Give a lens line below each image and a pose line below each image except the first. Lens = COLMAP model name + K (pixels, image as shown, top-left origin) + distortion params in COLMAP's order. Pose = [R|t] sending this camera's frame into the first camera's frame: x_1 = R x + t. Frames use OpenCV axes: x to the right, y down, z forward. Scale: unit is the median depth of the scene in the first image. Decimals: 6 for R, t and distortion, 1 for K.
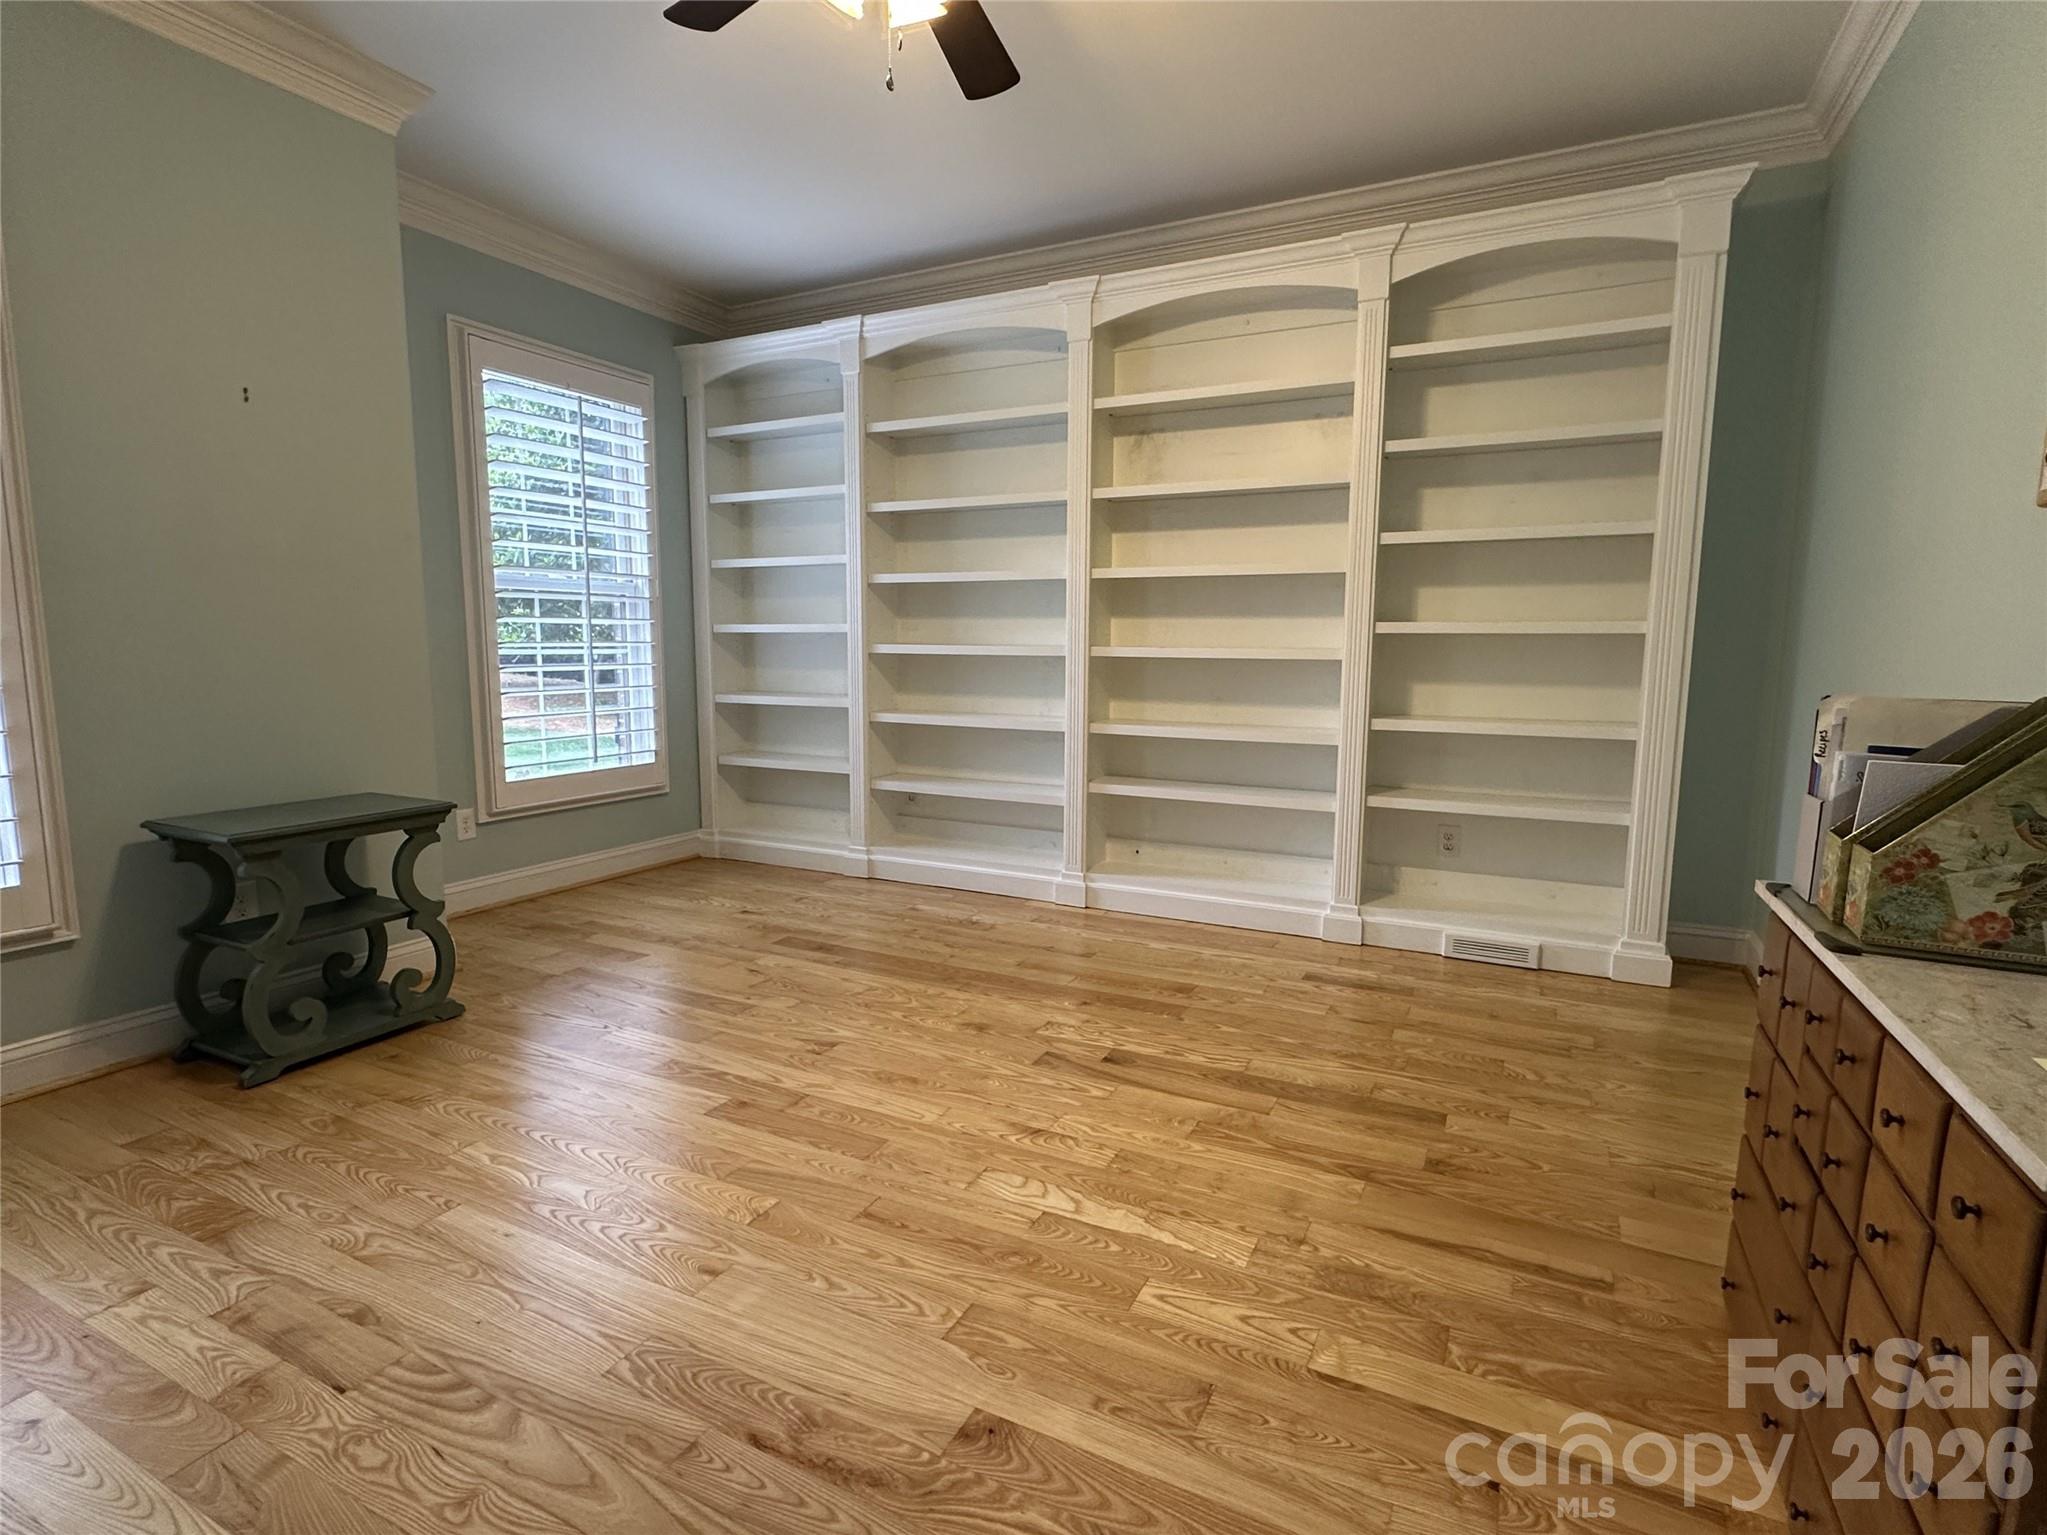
lens RADIAL K [[965.2, 0, 1019.0], [0, 965.2, 772.2], [0, 0, 1]] dist [-0.000337, -0.000475]
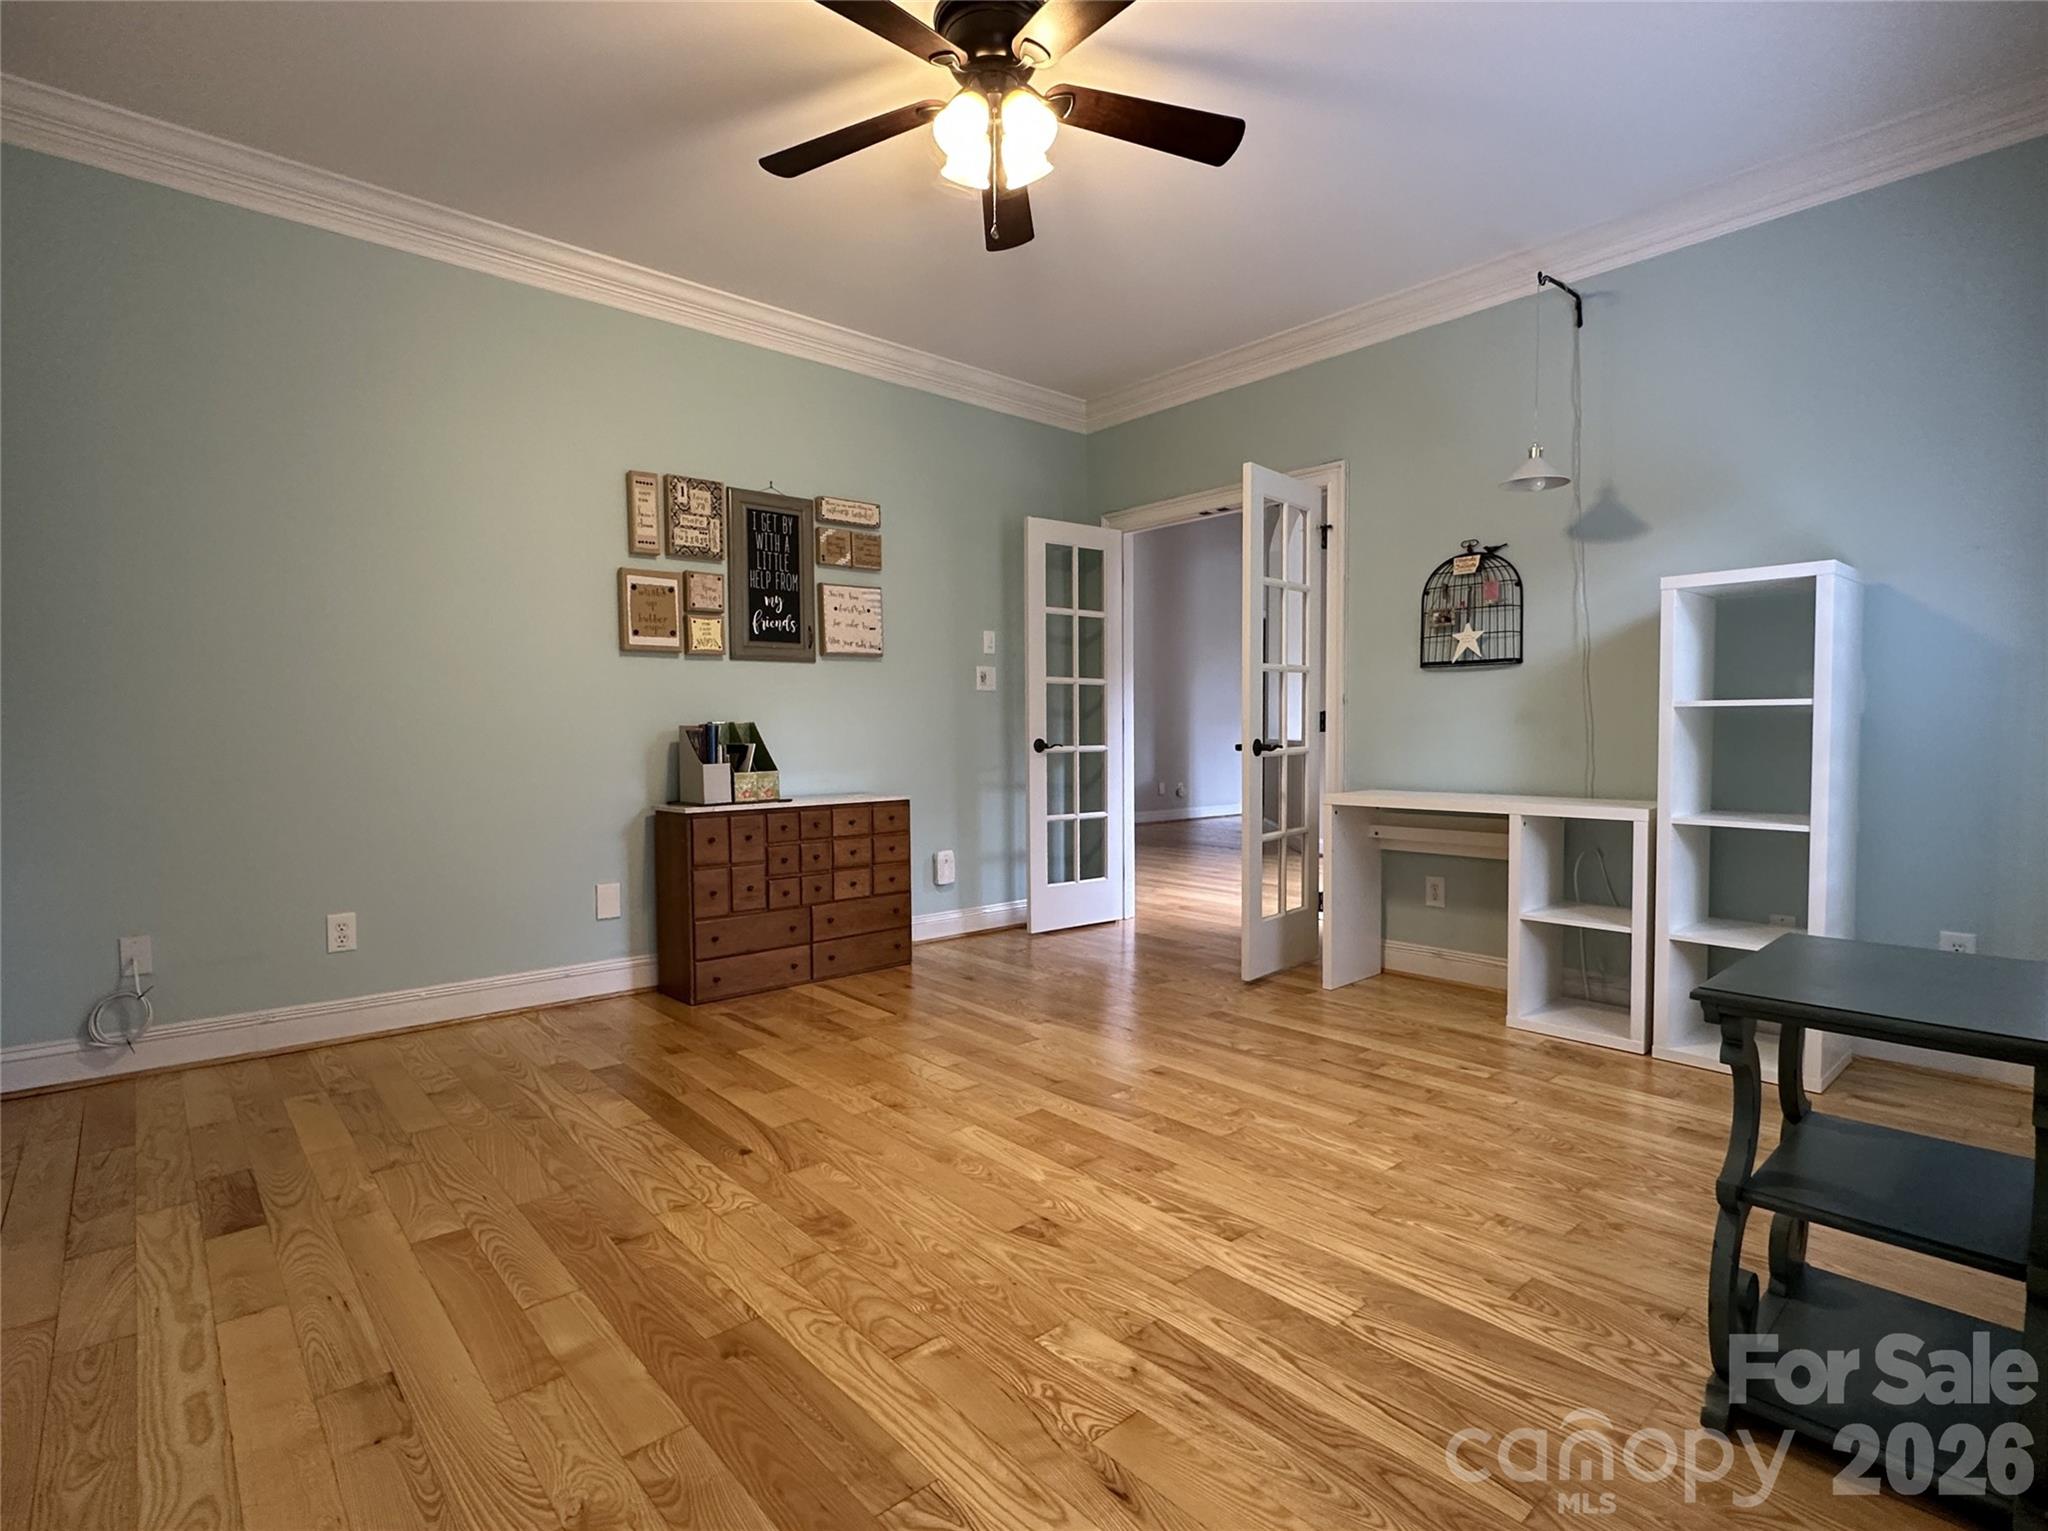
lens RADIAL K [[954.2, 0, 1023.7], [0, 954.2, 769.8], [0, 0, 1]] dist [-0.003161, 0.000135]
pose [[-0.930464, -0.013376, 0.366140, -0.511872], [0.049435, 0.985612, 0.161635, -0.196587], [-0.363034, 0.168495, -0.916415, 1.810374]]
